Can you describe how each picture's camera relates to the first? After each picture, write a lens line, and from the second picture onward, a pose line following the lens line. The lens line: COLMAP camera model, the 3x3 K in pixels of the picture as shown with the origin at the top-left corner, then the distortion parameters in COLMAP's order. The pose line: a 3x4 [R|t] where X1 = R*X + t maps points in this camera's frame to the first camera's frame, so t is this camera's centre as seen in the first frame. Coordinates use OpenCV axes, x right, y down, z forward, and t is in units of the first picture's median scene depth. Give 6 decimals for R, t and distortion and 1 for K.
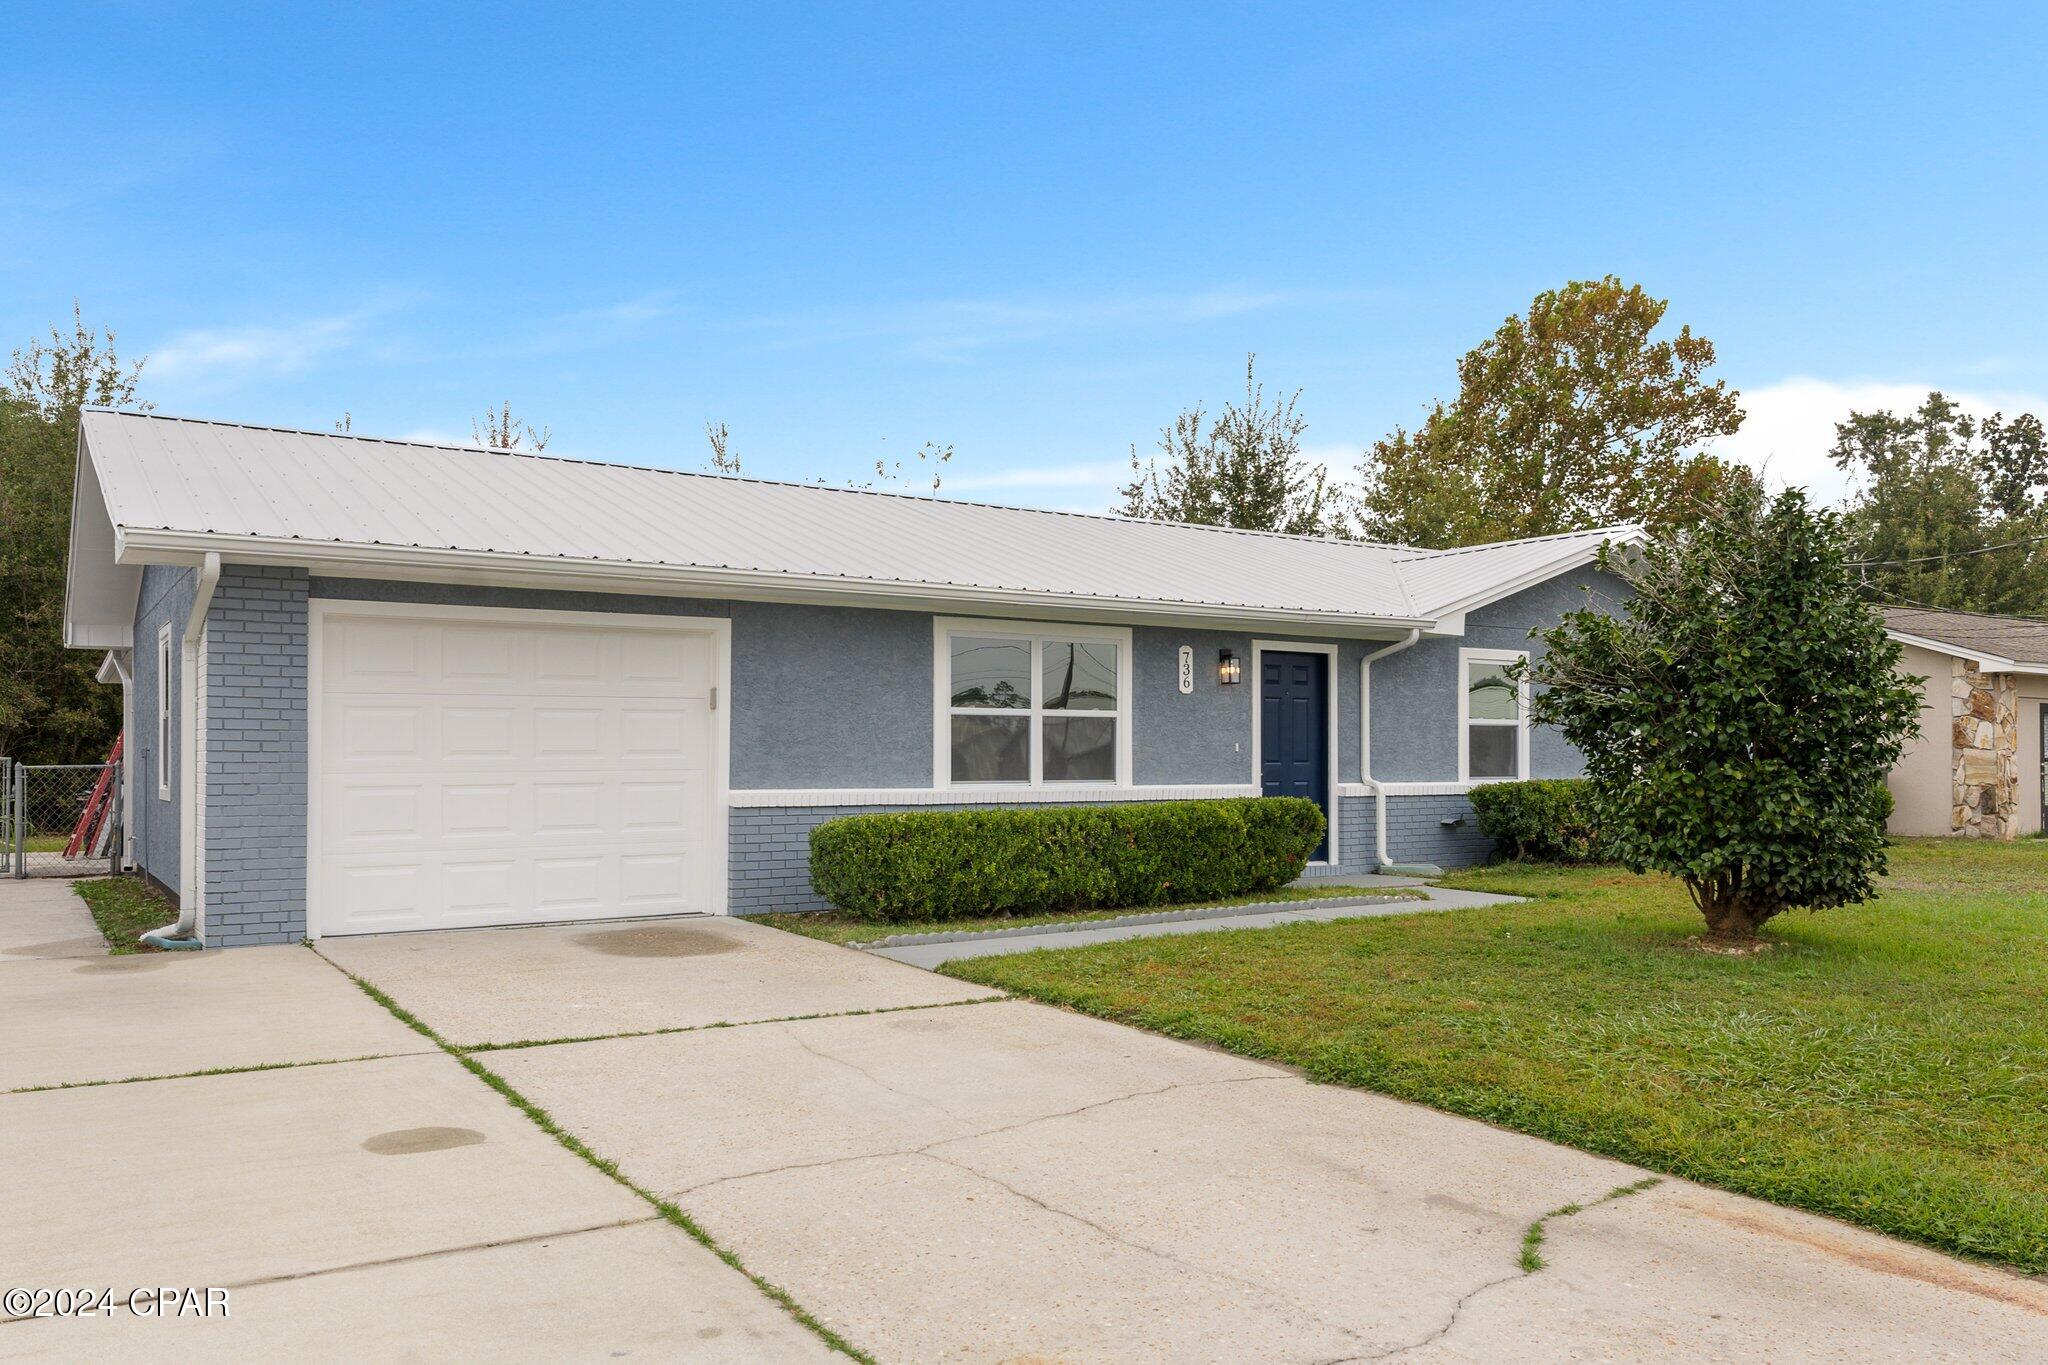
lens RADIAL K [[1498.3, 0, 1024.0], [0, 1498.3, 682.5], [0, 0, 1]] dist [-0.002020, -0.000828]
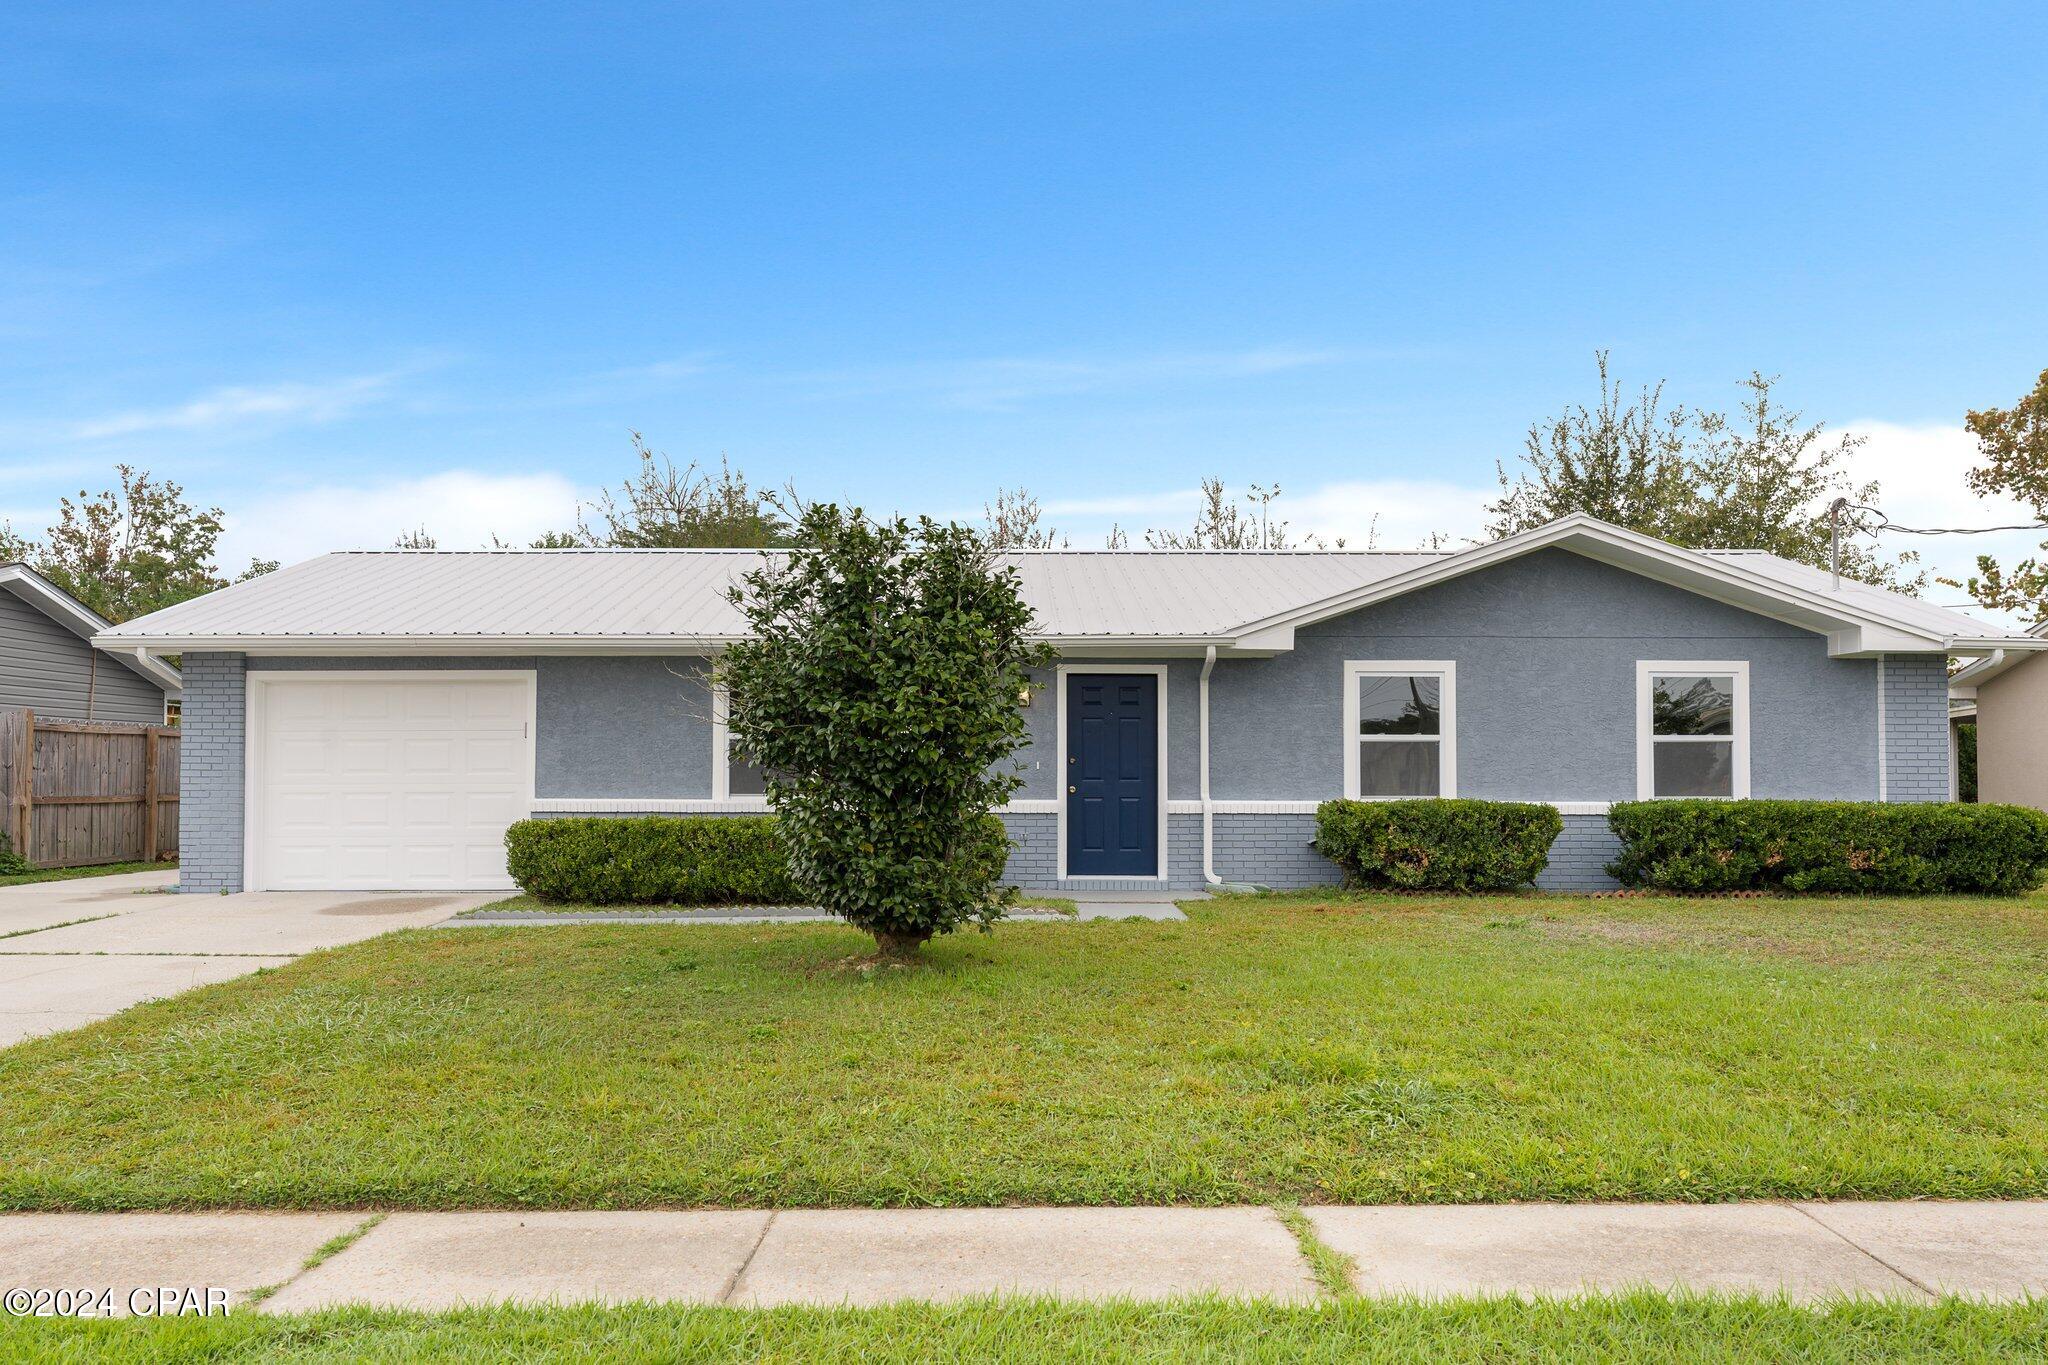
lens RADIAL K [[1345.5, 0, 1024.0], [0, 1345.5, 682.5], [0, 0, 1]] dist [-0.006653, -0.001552]
pose [[0.840006, -0.036168, -0.541370, 0.669304], [0.025730, 0.999309, -0.026839, 0.009691], [0.541966, 0.008616, 0.840356, 0.189487]]
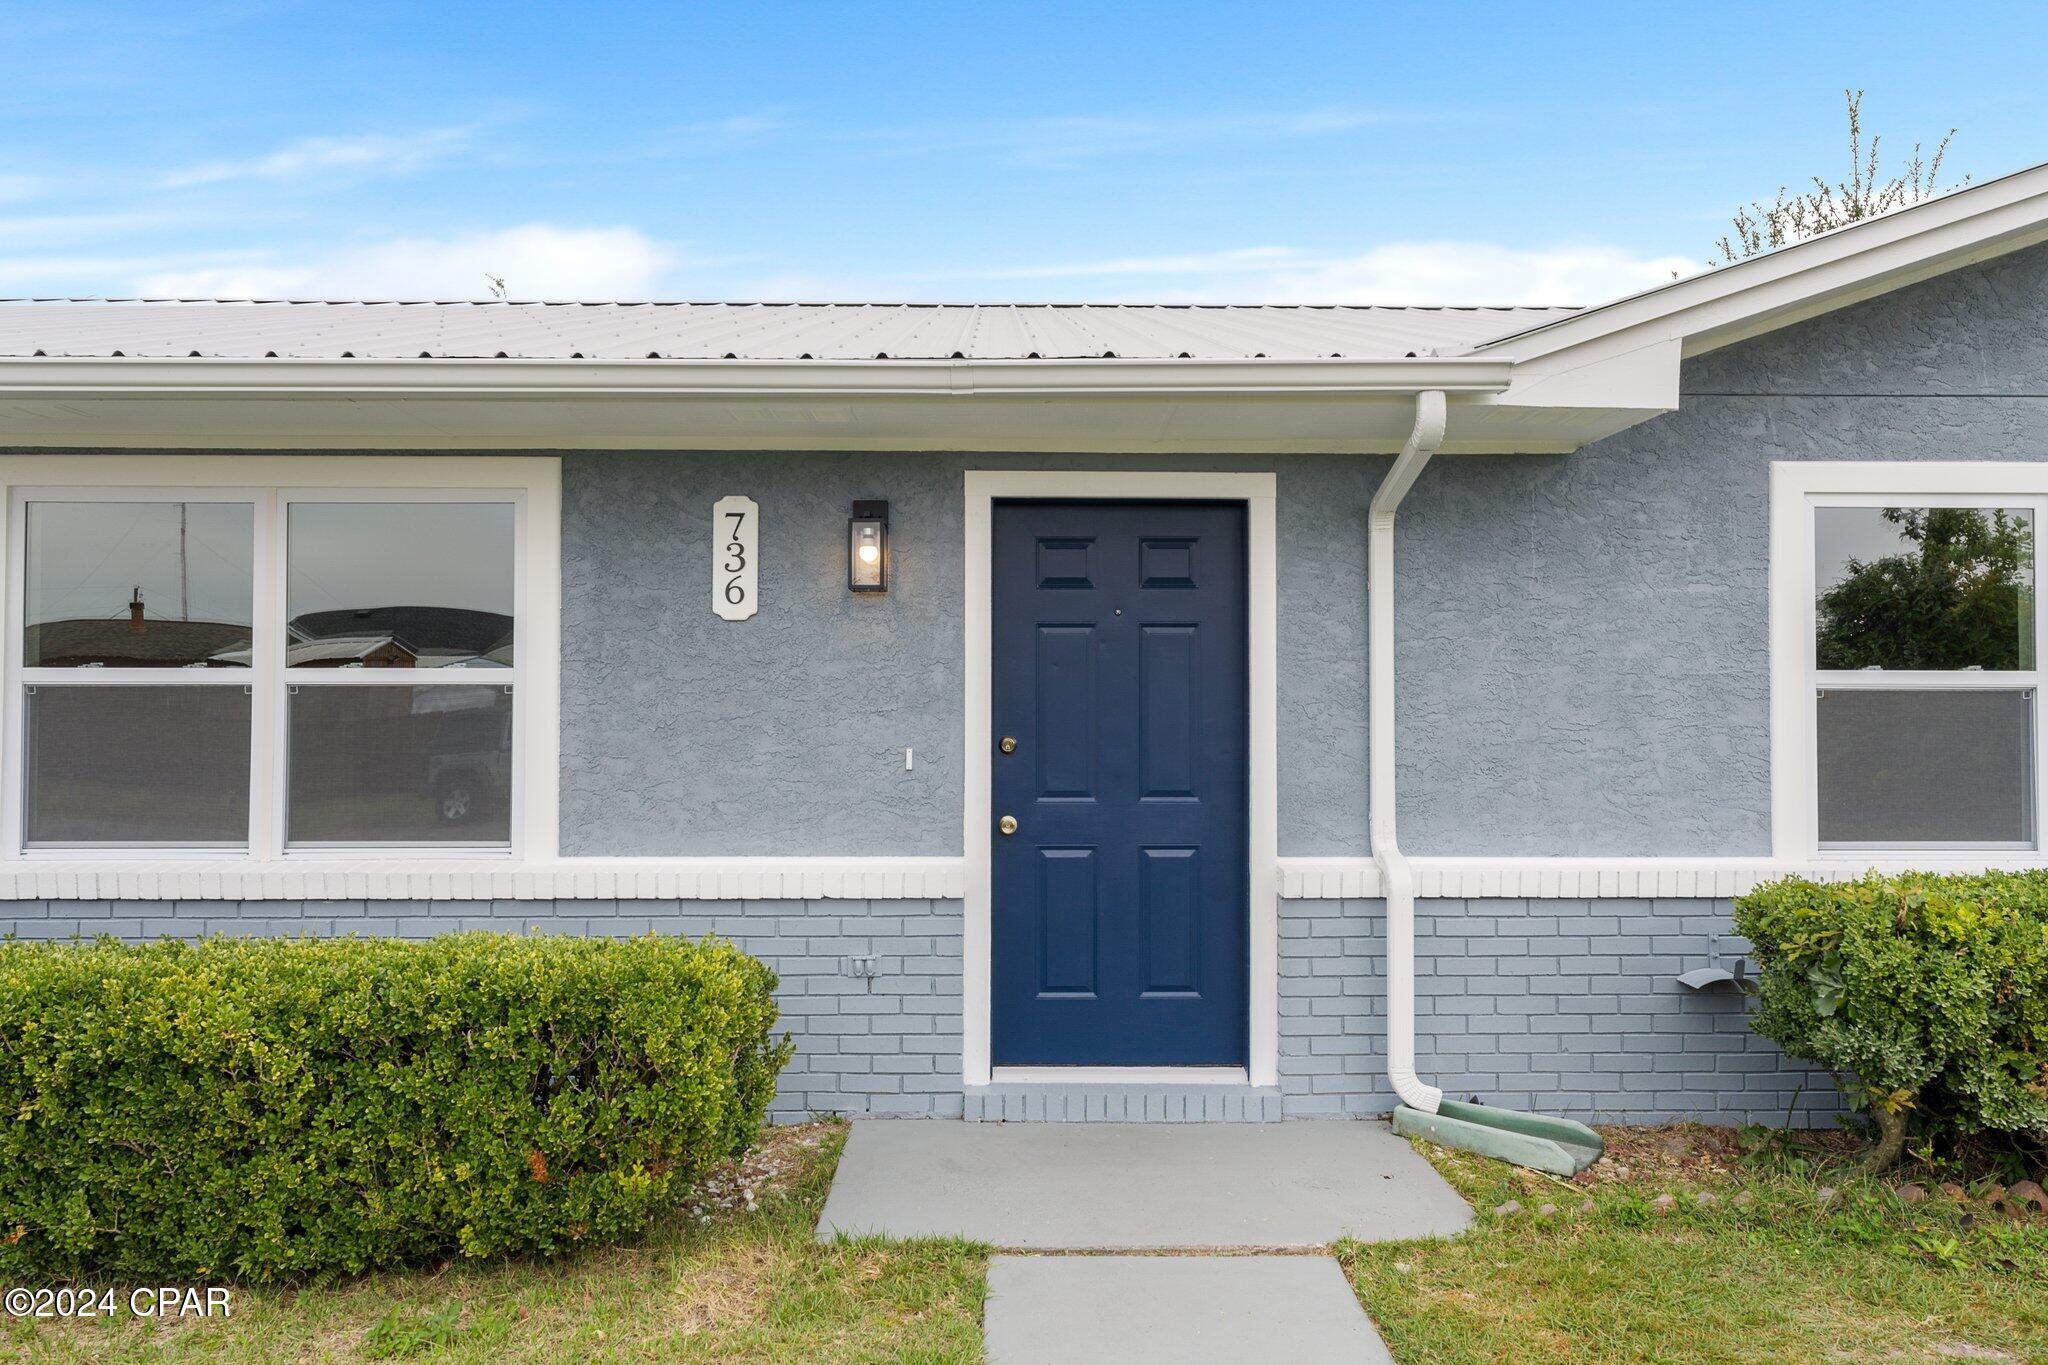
lens RADIAL K [[1345.5, 0, 1024.0], [0, 1345.5, 682.5], [0, 0, 1]] dist [-0.006653, -0.001552]
pose [[0.841676, -0.012464, -0.539839, 0.356354], [0.026726, 0.999470, 0.018594, 0.018951], [0.539321, -0.030078, 0.841563, 0.745133]]
